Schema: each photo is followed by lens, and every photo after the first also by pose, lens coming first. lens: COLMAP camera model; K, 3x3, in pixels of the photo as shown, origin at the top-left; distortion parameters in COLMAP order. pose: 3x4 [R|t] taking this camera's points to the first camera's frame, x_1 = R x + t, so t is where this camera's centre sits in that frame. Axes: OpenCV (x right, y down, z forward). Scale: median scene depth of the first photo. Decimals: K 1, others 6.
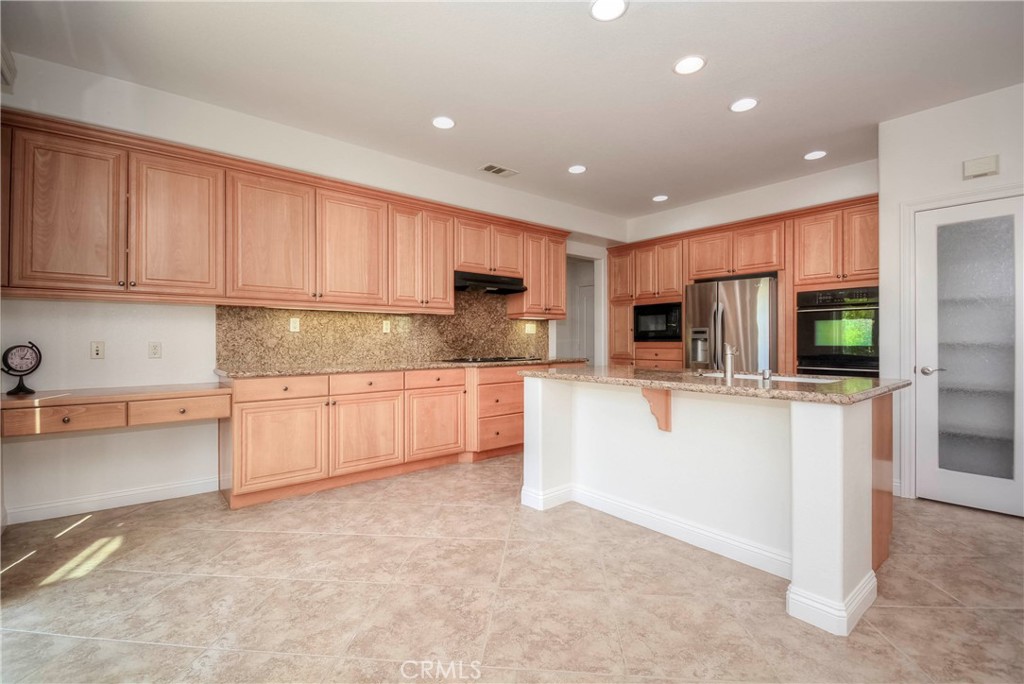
lens RADIAL K [[458.2, 0, 505.1], [0, 458.2, 335.6], [0, 0, 1]] dist [0.013290, -0.013906]
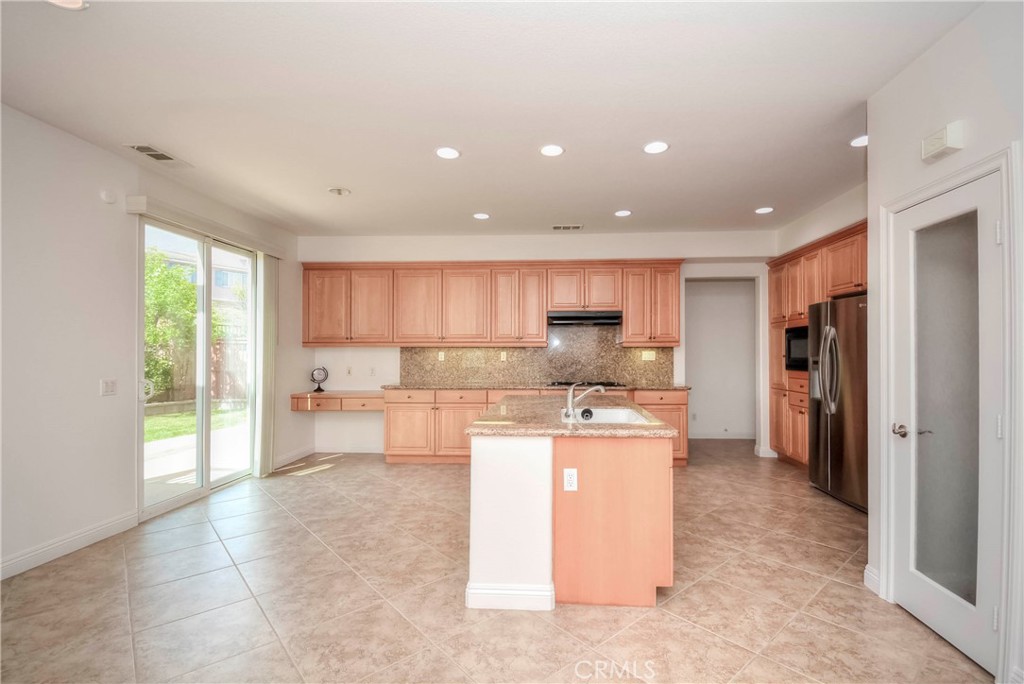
lens RADIAL K [[458.2, 0, 534.3], [0, 458.2, 341.5], [0, 0, 1]] dist [0.013290, -0.013906]
pose [[0.739124, -0.015635, -0.673388, 0.839142], [0.006714, 0.999852, -0.015846, -0.047702], [0.673536, 0.007191, 0.739119, 0.060077]]
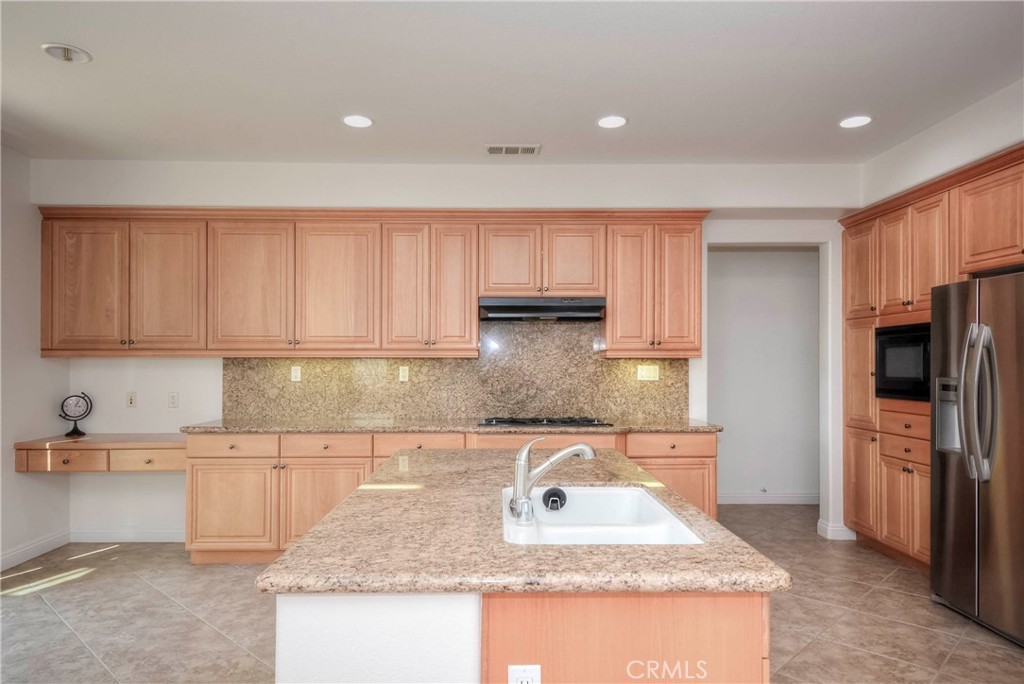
lens RADIAL K [[636.1, 0, 506.4], [0, 636.1, 353.6], [0, 0, 1]] dist [0.013004, -0.011932]
pose [[0.781777, -0.006762, -0.623522, 0.660072], [0.005126, 0.999977, -0.004418, -0.056257], [0.623537, 0.000258, 0.781793, 0.280562]]
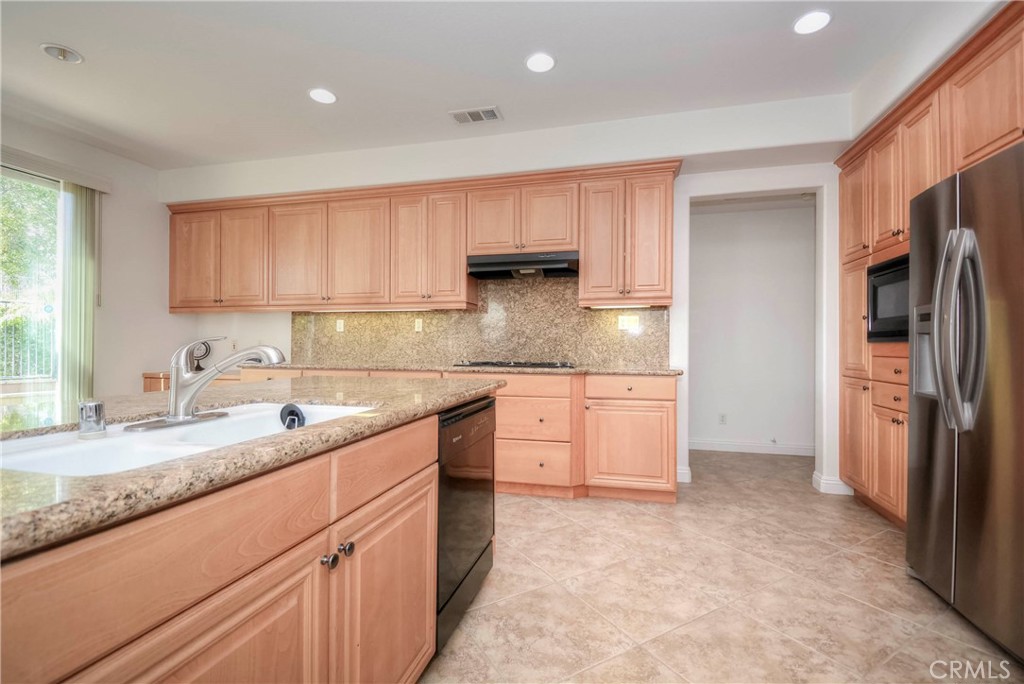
lens RADIAL K [[458.2, 0, 517.3], [0, 458.2, 337.9], [0, 0, 1]] dist [0.013290, -0.013906]
pose [[0.594708, -0.007830, -0.803903, 0.731399], [0.005876, 0.999968, -0.005394, 0.015459], [0.803920, -0.001516, 0.594735, 0.685730]]
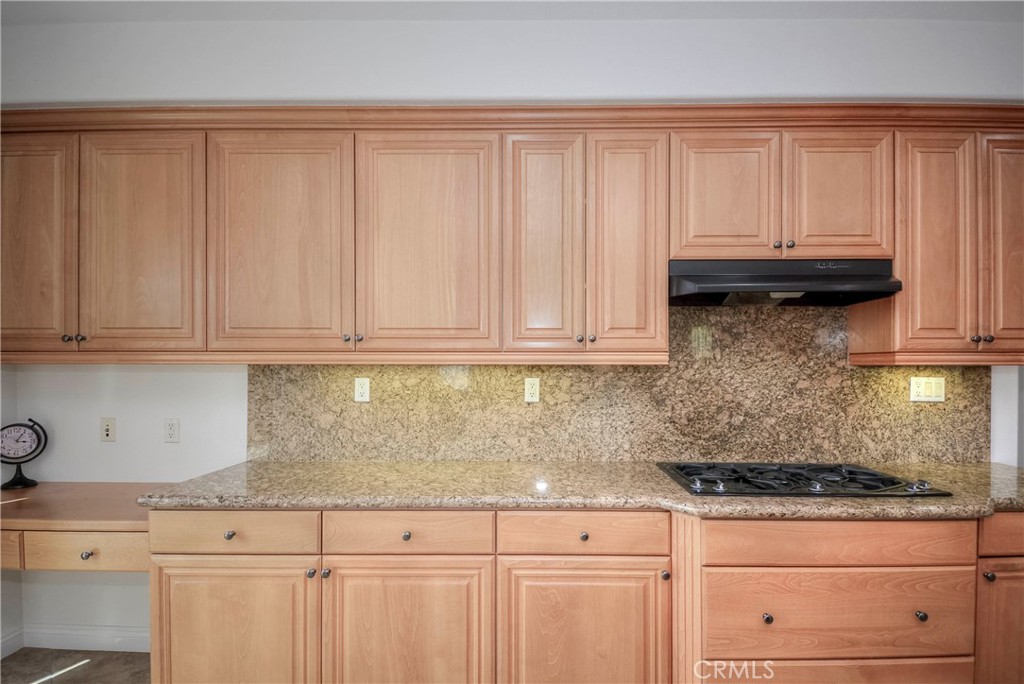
lens RADIAL K [[458.2, 0, 527.9], [0, 458.2, 364.0], [0, 0, 1]] dist [0.013290, -0.013906]
pose [[0.763425, -0.001433, -0.645895, 0.071932], [0.005356, 0.999977, 0.004112, -0.057822], [0.645874, -0.006599, 0.763415, 0.706665]]
